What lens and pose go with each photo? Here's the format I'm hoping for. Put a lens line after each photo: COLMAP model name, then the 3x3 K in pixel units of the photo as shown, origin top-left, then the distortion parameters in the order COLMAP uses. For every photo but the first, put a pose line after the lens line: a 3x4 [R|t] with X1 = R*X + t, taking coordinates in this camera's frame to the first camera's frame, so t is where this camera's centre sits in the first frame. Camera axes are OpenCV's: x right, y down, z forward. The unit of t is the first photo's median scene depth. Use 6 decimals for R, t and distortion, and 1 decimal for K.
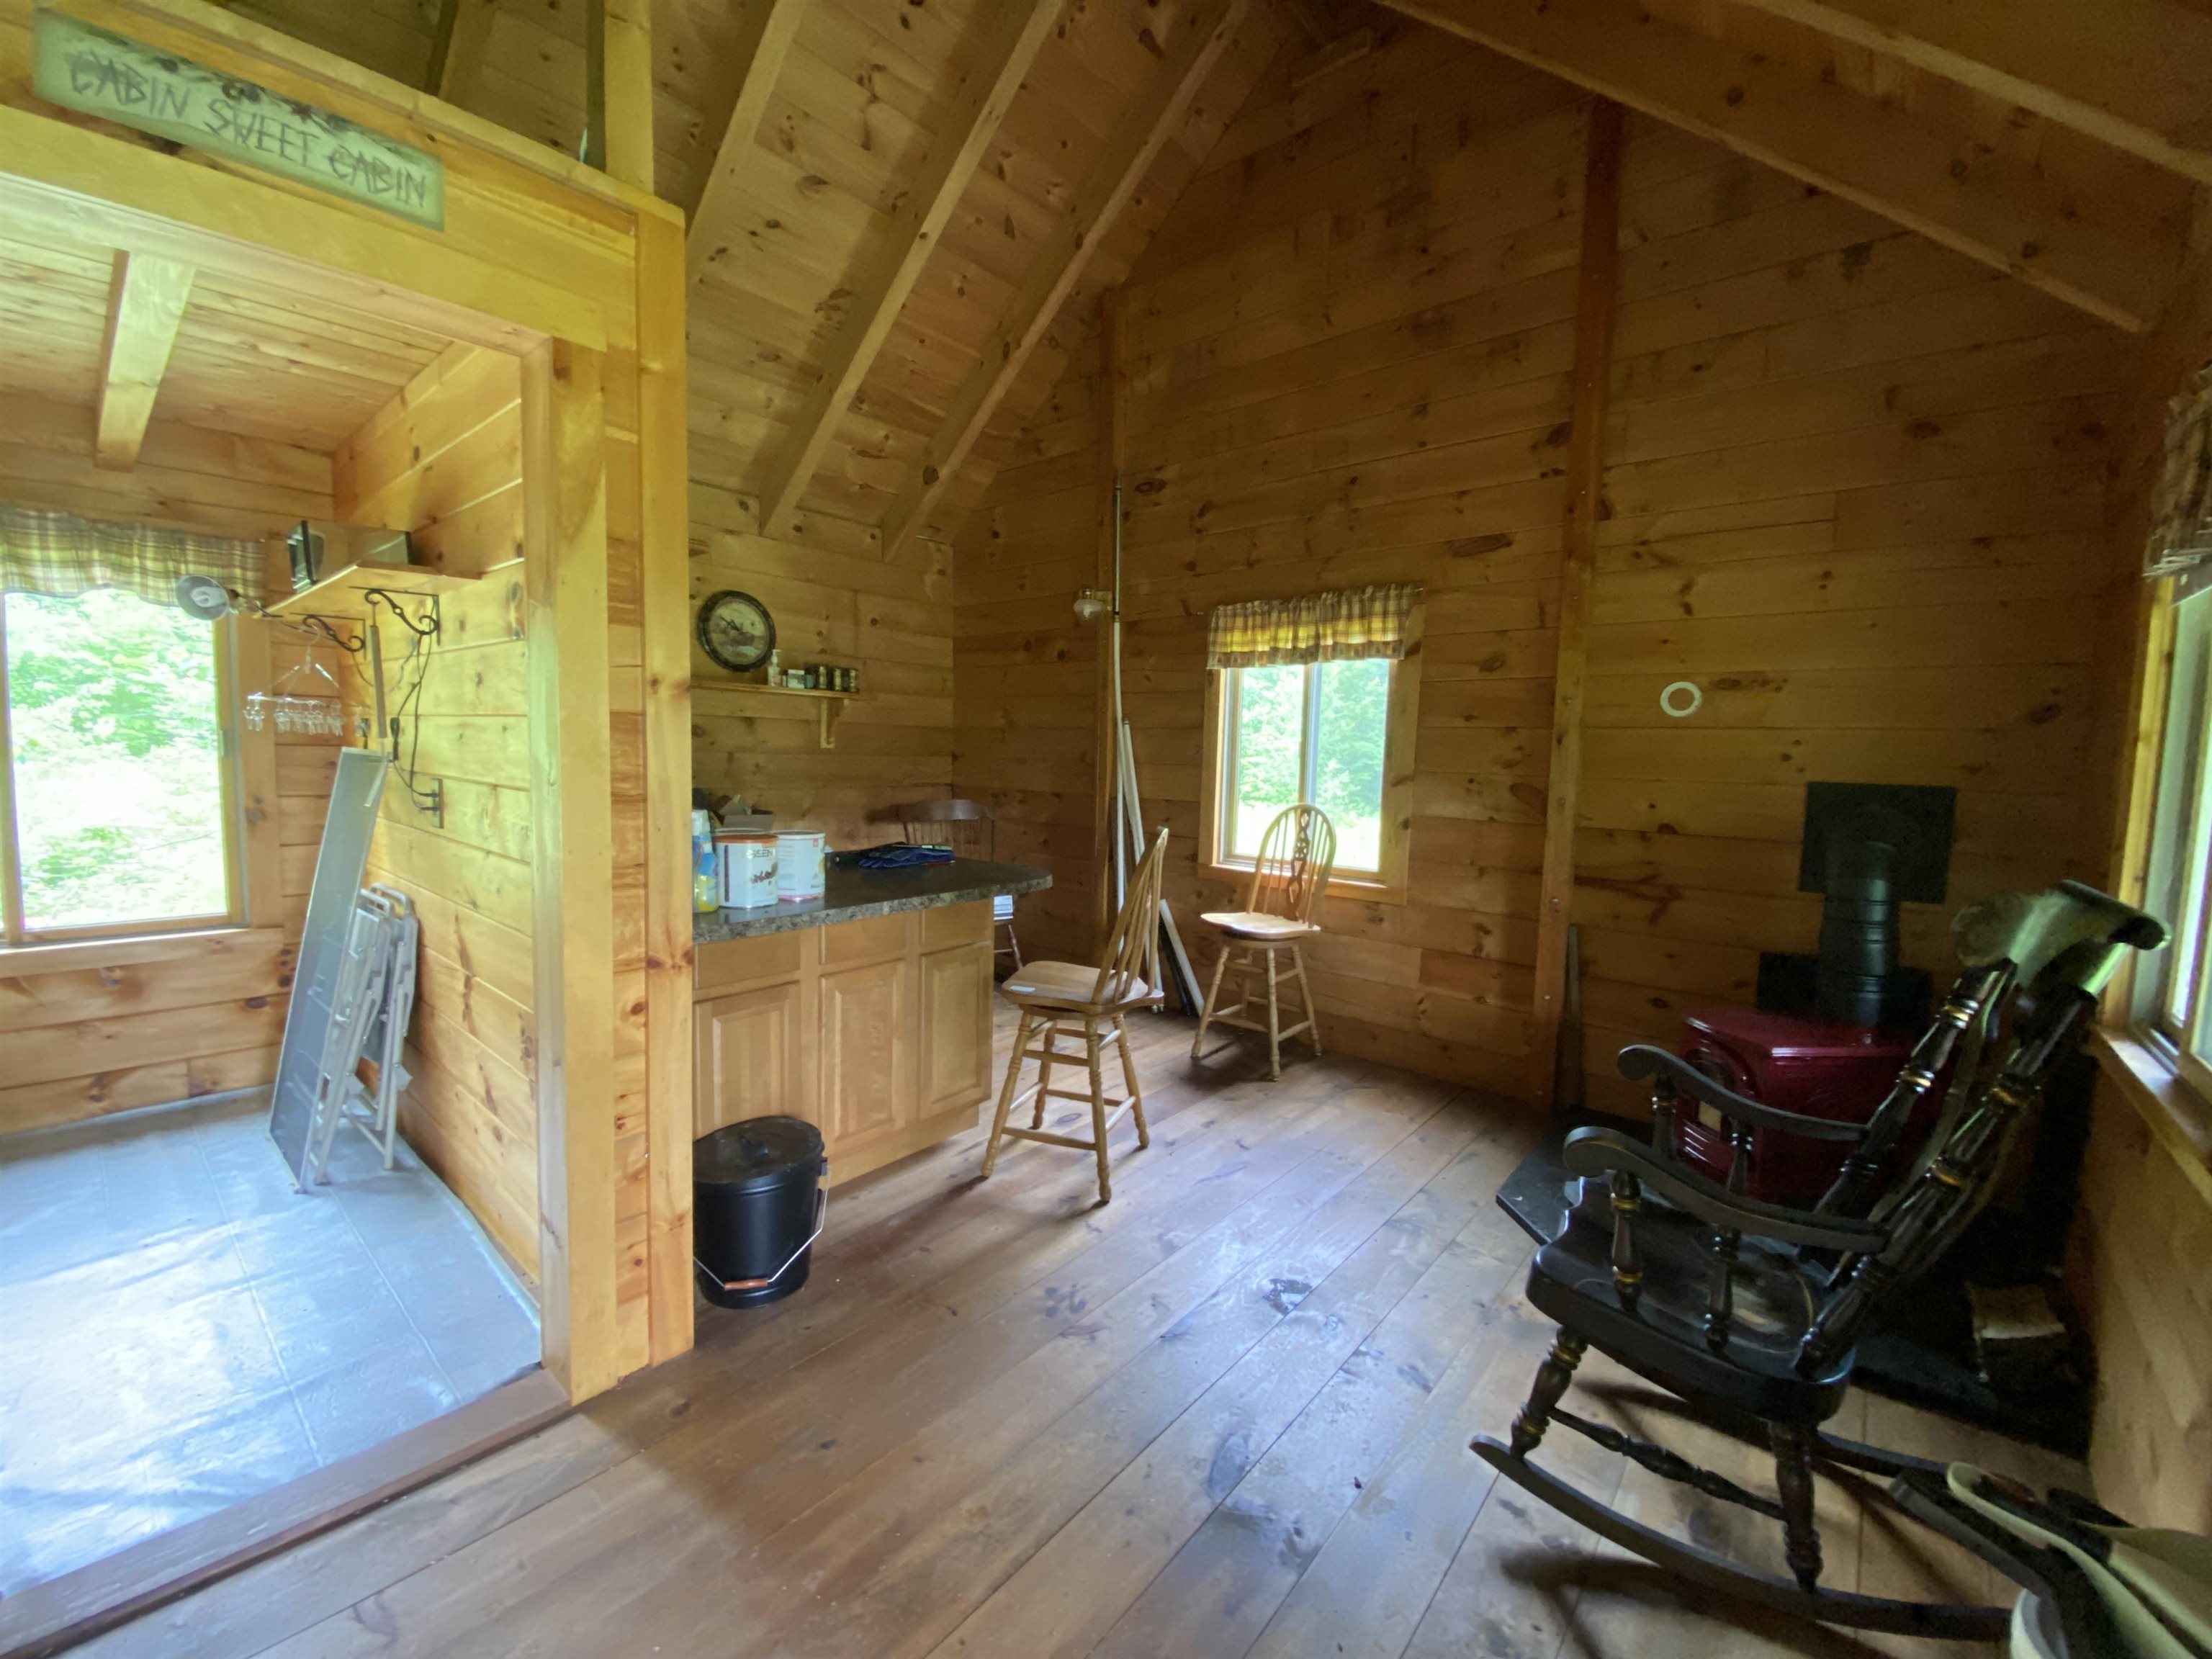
lens RADIAL K [[892.8, 0, 1093.8], [0, 892.8, 837.5], [0, 0, 1]] dist [0.013596, -0.016759]
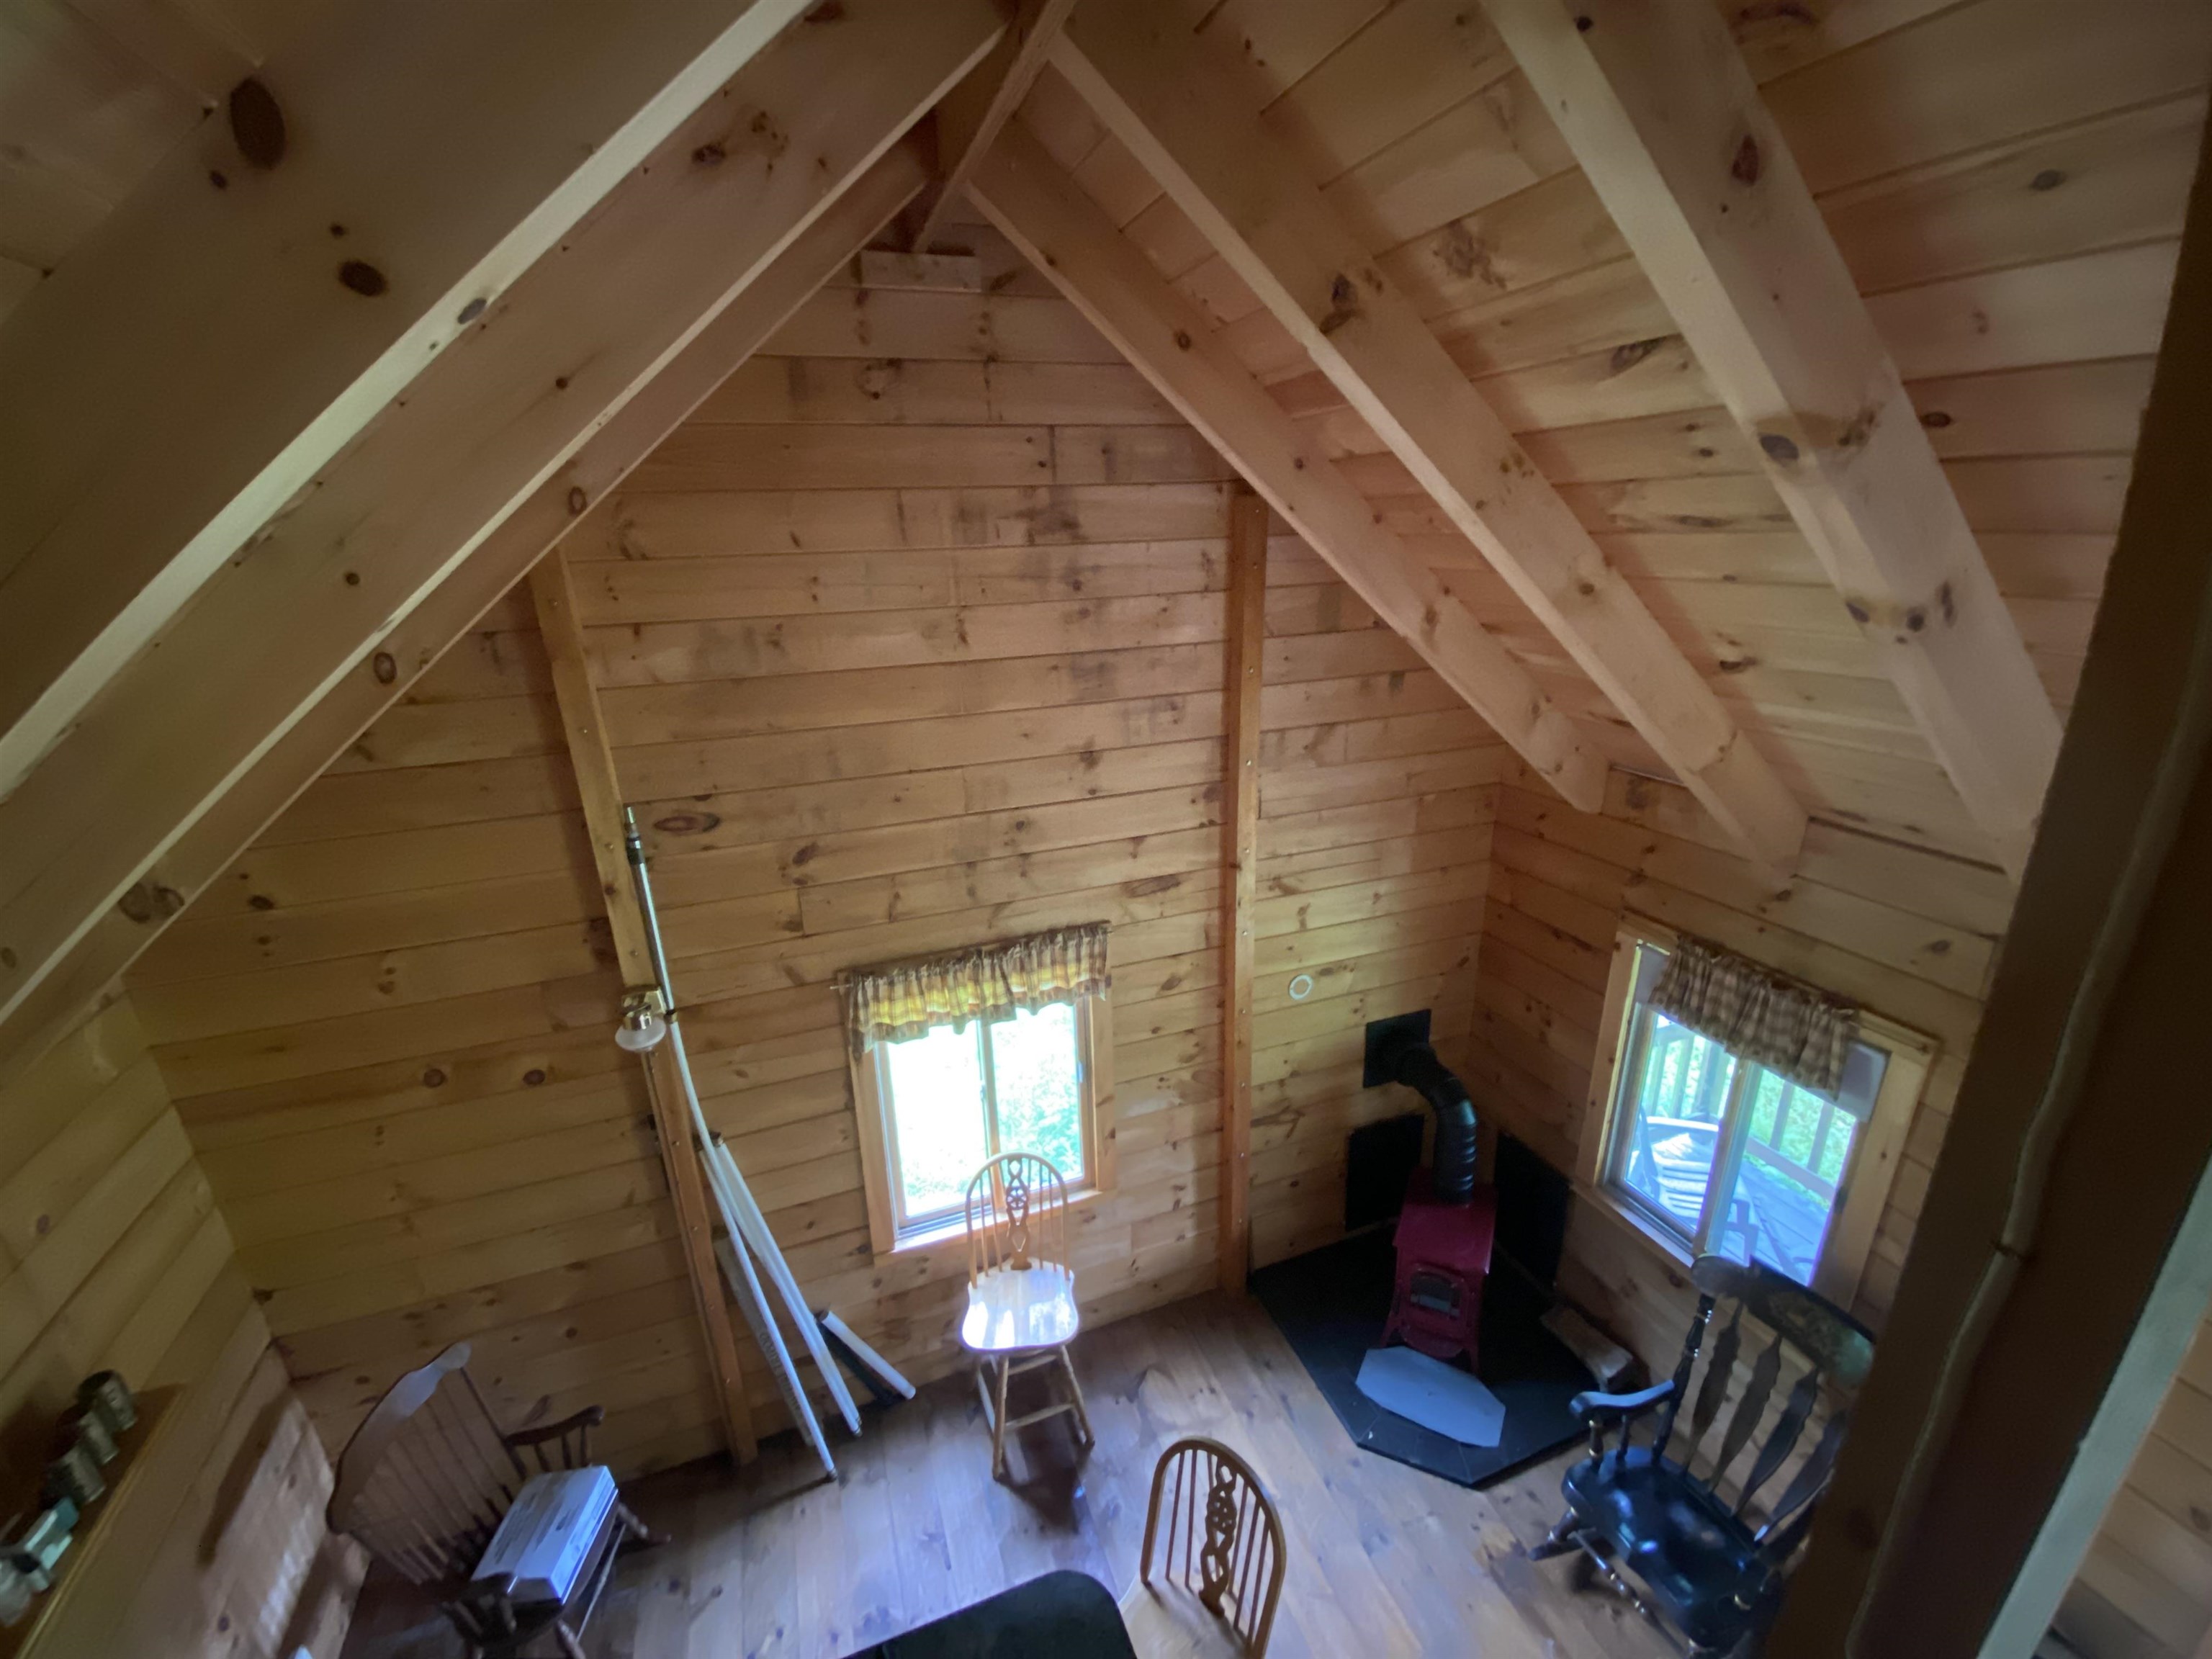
lens RADIAL K [[892.8, 0, 1094.5], [0, 892.8, 824.0], [0, 0, 1]] dist [0.013596, -0.016759]
pose [[0.485982, -0.315461, 0.815050, -0.450323], [0.124353, 0.948055, 0.292794, -0.765116], [-0.865077, -0.040939, 0.499966, 0.602267]]
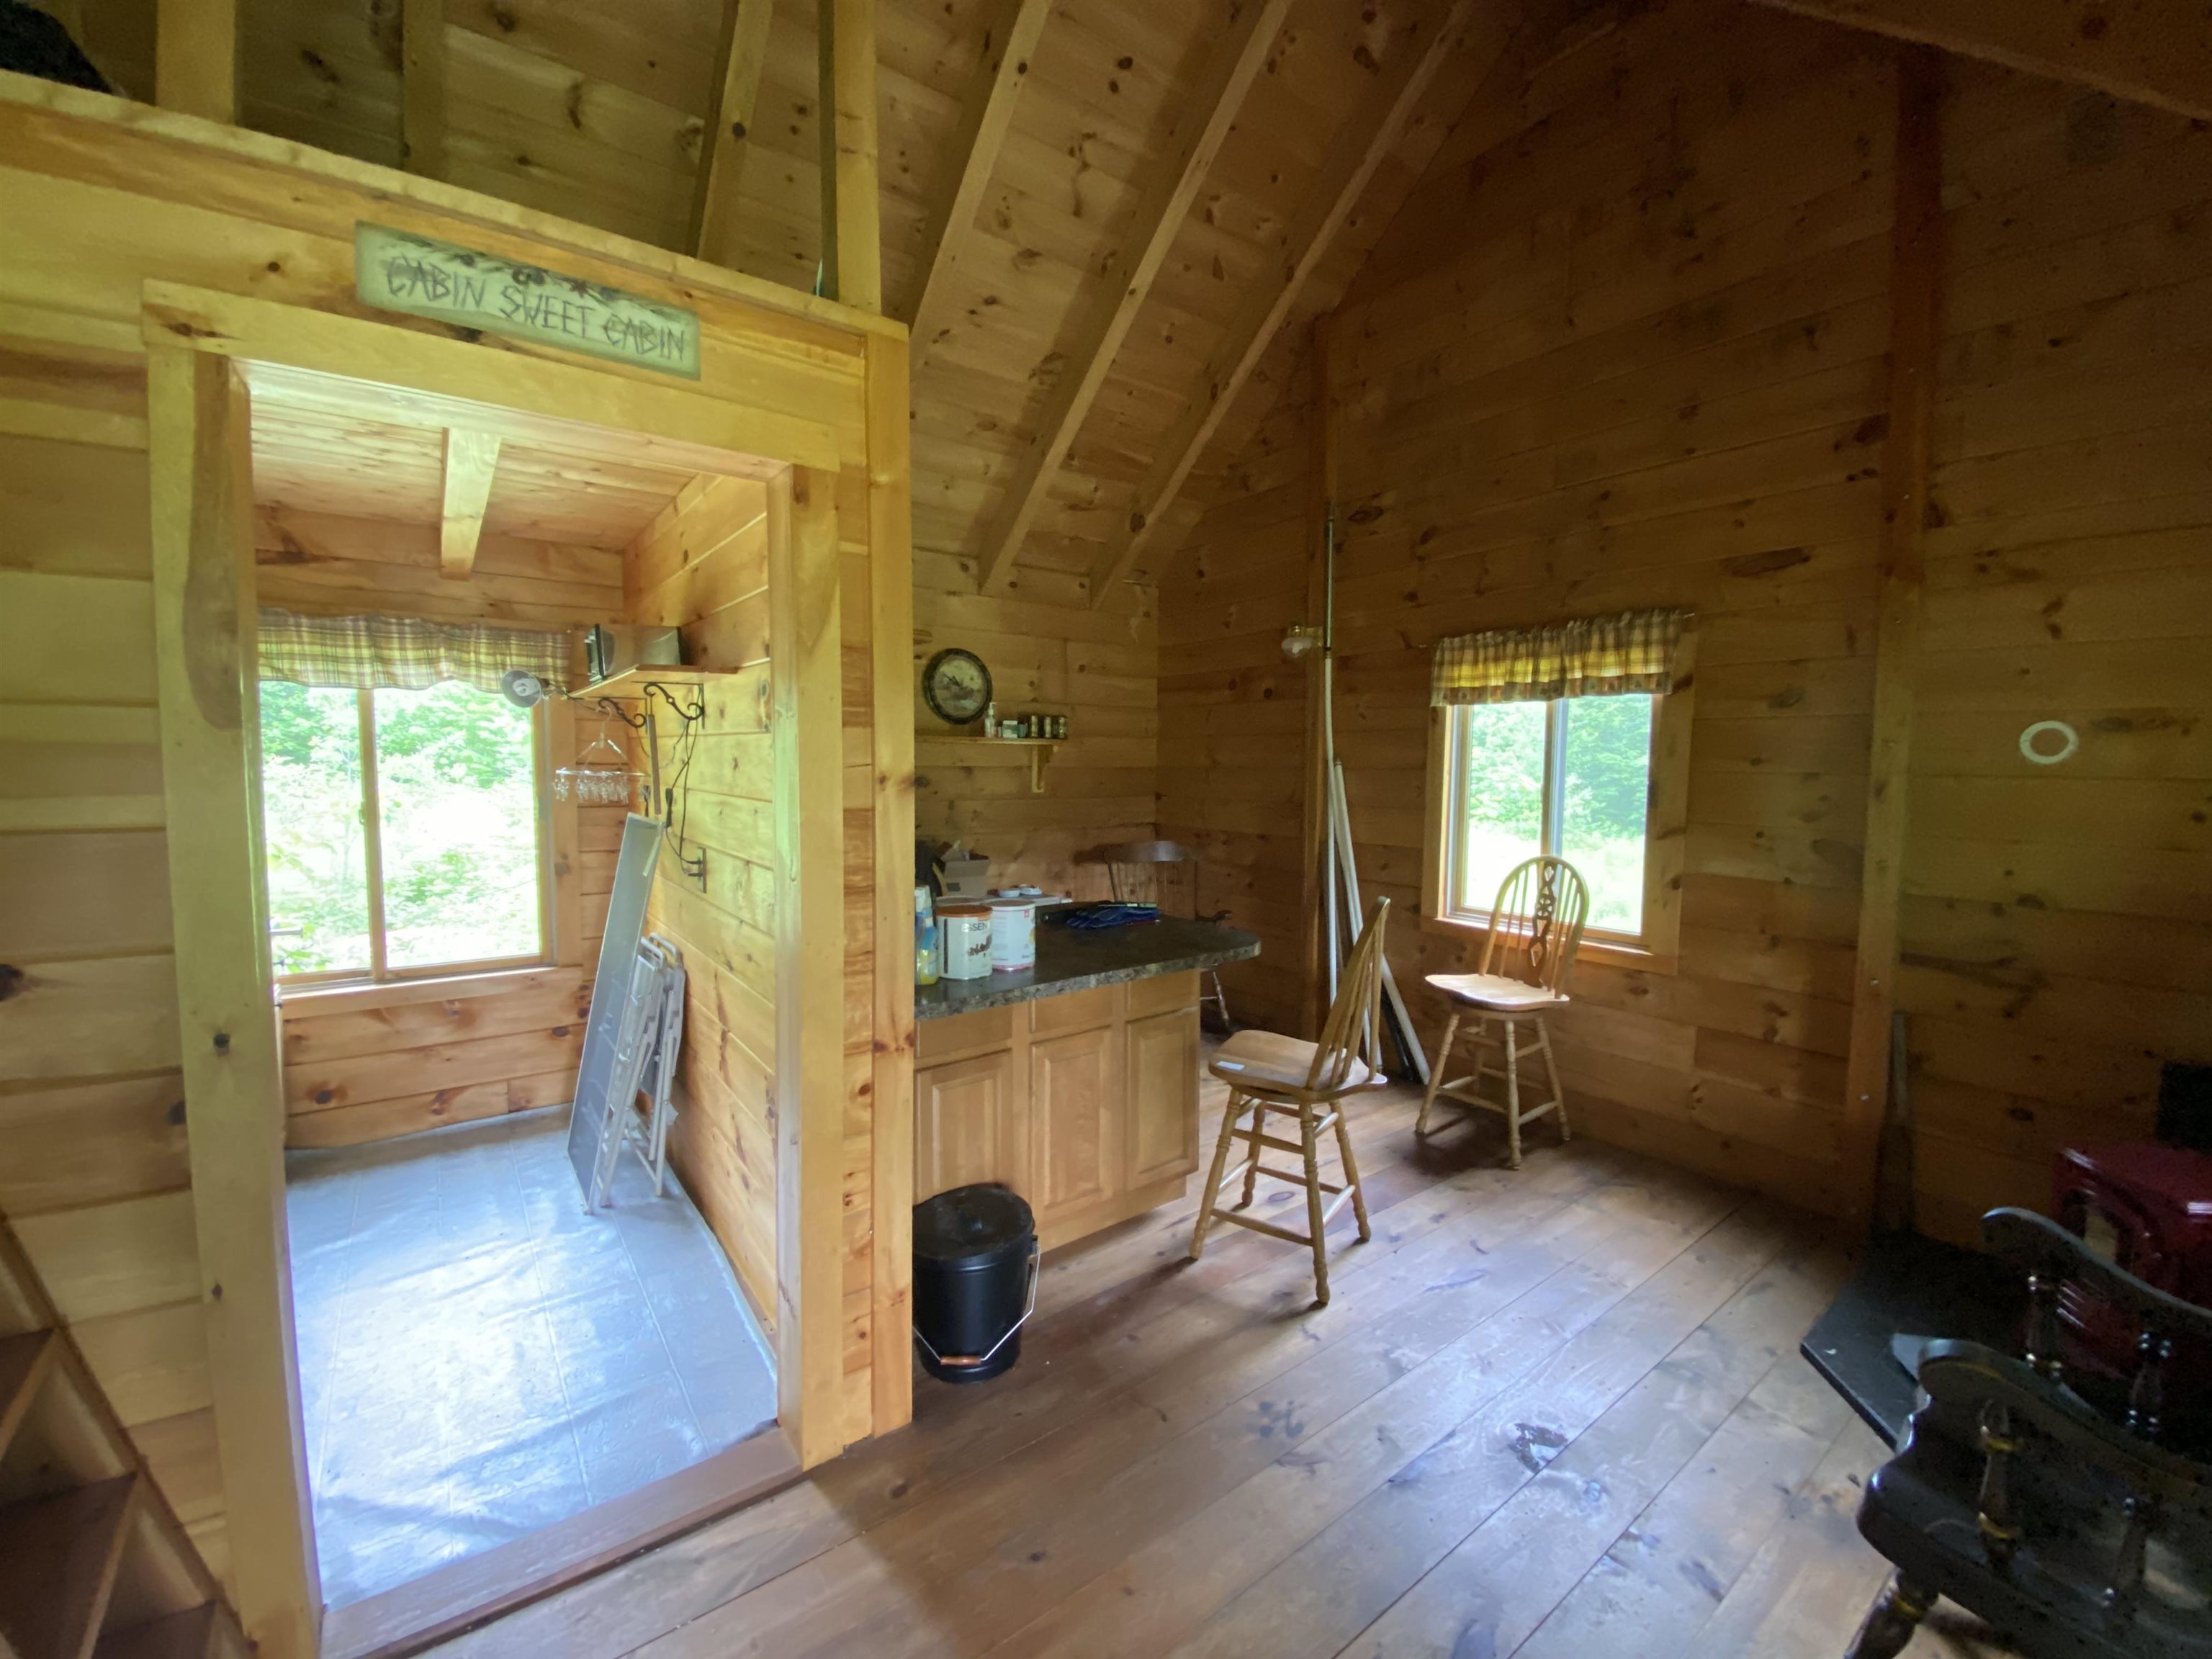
lens RADIAL K [[892.8, 0, 1097.5], [0, 892.8, 839.2], [0, 0, 1]] dist [0.013596, -0.016759]
pose [[0.975096, -0.001038, -0.221782, -0.007544], [-0.002245, 0.999892, -0.014548, -0.050515], [0.221774, 0.014684, 0.974988, 0.024130]]
